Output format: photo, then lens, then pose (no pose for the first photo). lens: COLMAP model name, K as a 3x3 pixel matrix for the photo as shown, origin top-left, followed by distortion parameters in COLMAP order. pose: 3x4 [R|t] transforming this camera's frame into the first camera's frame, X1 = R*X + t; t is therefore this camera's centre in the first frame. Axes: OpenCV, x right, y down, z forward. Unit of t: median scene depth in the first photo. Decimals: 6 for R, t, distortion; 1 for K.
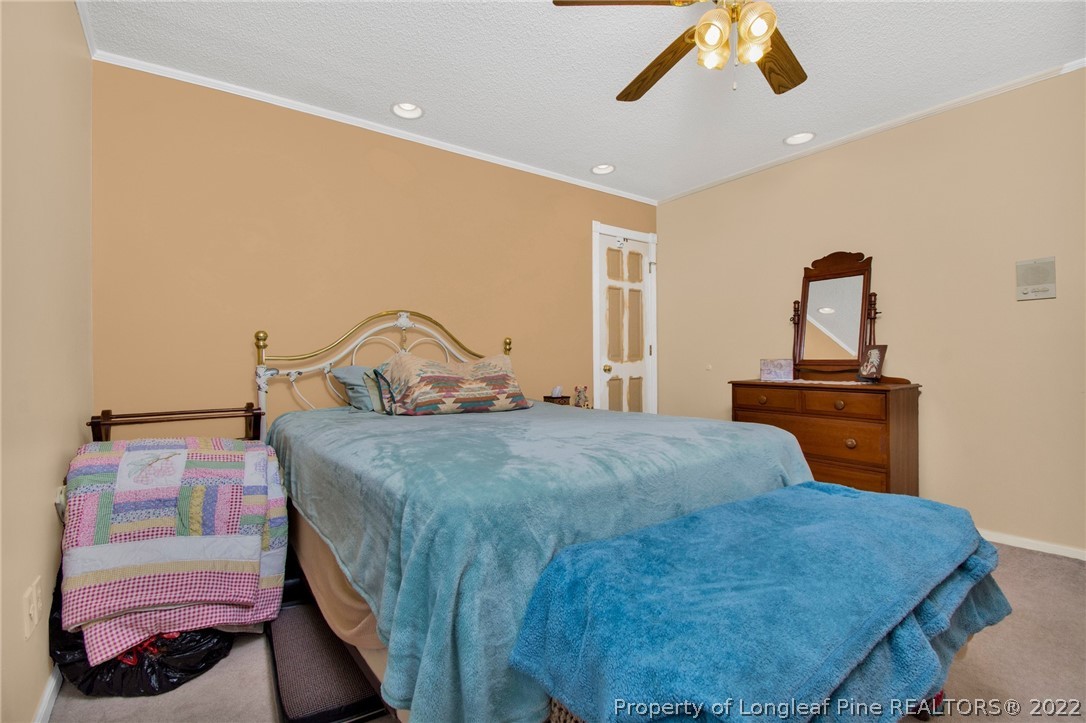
lens RADIAL K [[499.2, 0, 549.4], [0, 499.2, 363.1], [0, 0, 1]] dist [0.000628, 0.000003]
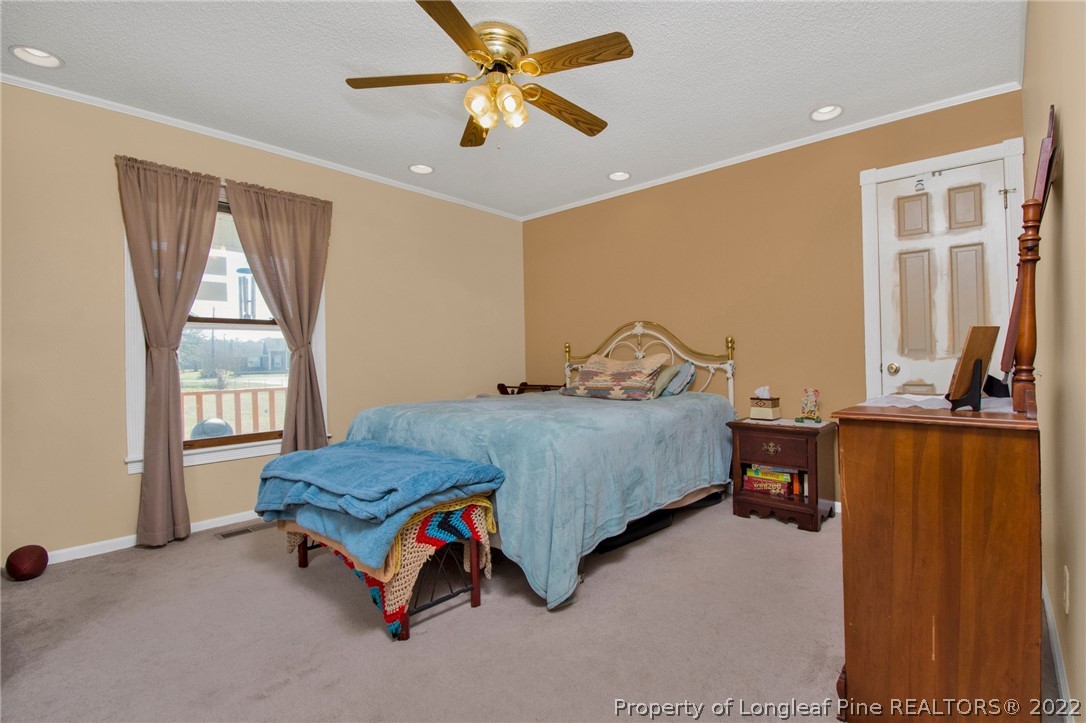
lens RADIAL K [[499.2, 0, 549.4], [0, 499.2, 363.1], [0, 0, 1]] dist [0.000628, 0.000003]
pose [[0.187518, 0.007485, -0.982233, 0.943397], [0.004229, 0.999956, 0.008427, -0.006624], [0.982252, -0.005734, 0.187478, 0.503155]]
